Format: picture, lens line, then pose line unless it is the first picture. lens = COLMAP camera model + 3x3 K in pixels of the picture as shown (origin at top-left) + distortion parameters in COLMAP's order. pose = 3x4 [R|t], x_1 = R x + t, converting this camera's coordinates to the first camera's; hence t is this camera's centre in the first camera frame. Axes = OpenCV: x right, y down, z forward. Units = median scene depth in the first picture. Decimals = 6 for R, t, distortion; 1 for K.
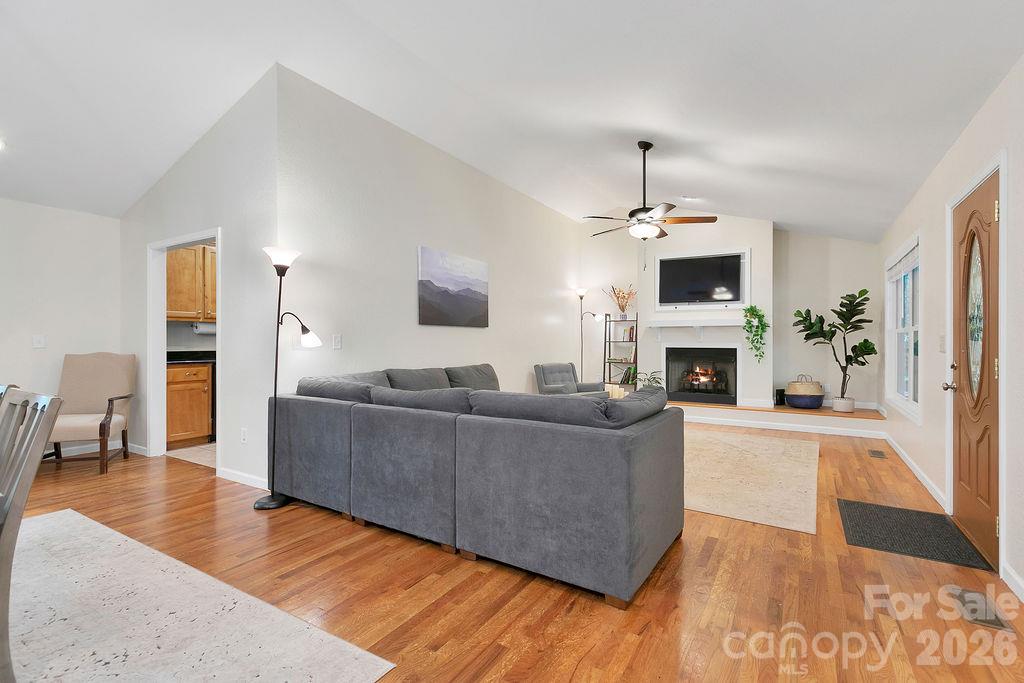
lens RADIAL K [[472.6, 0, 510.5], [0, 472.6, 344.8], [0, 0, 1]] dist [-0.000195, 0.000262]
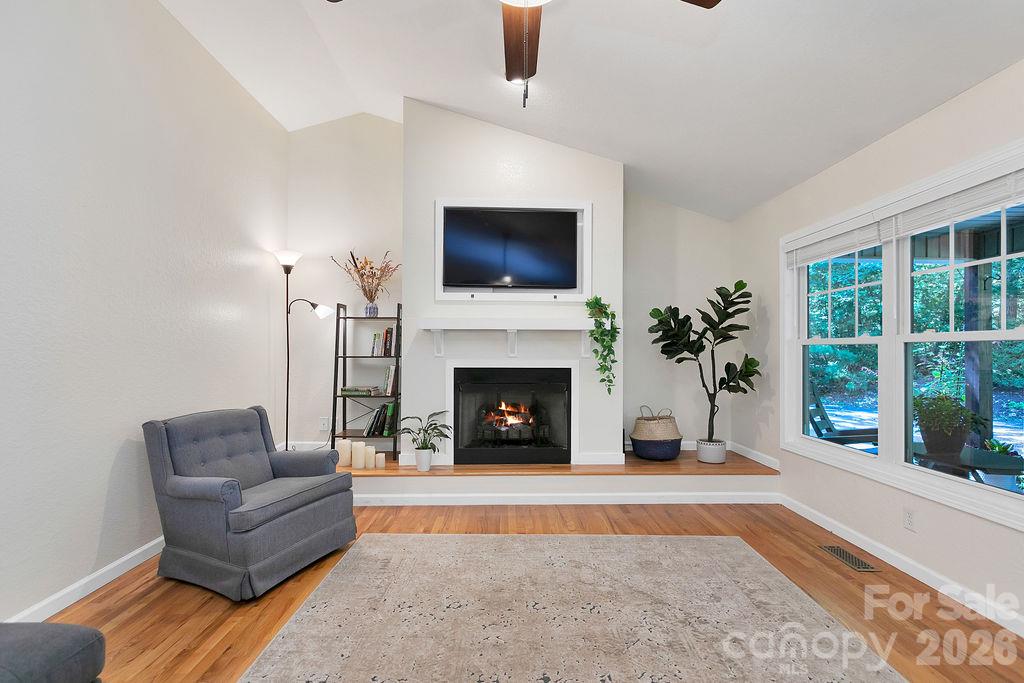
lens RADIAL K [[472.6, 0, 515.9], [0, 472.6, 347.8], [0, 0, 1]] dist [-0.000195, 0.000262]
pose [[0.837914, 0.006147, 0.545768, 0.095039], [0.001105, 0.999915, -0.012959, -0.010852], [-0.545801, 0.011461, 0.837836, 0.531282]]
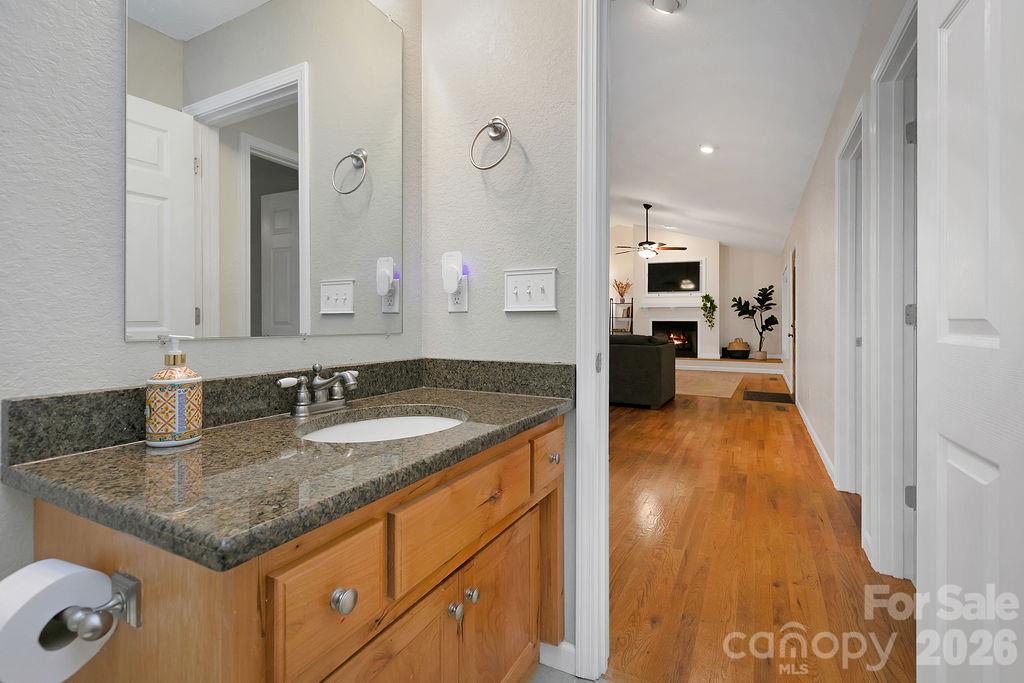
lens RADIAL K [[472.6, 0, 520.0], [0, 472.6, 318.7], [0, 0, 1]] dist [-0.000195, 0.000262]
pose [[0.995982, -0.001081, 0.089547, -0.241055], [0.002055, 0.999940, -0.010794, 0.013968], [-0.089530, 0.010934, 0.995924, -0.494295]]
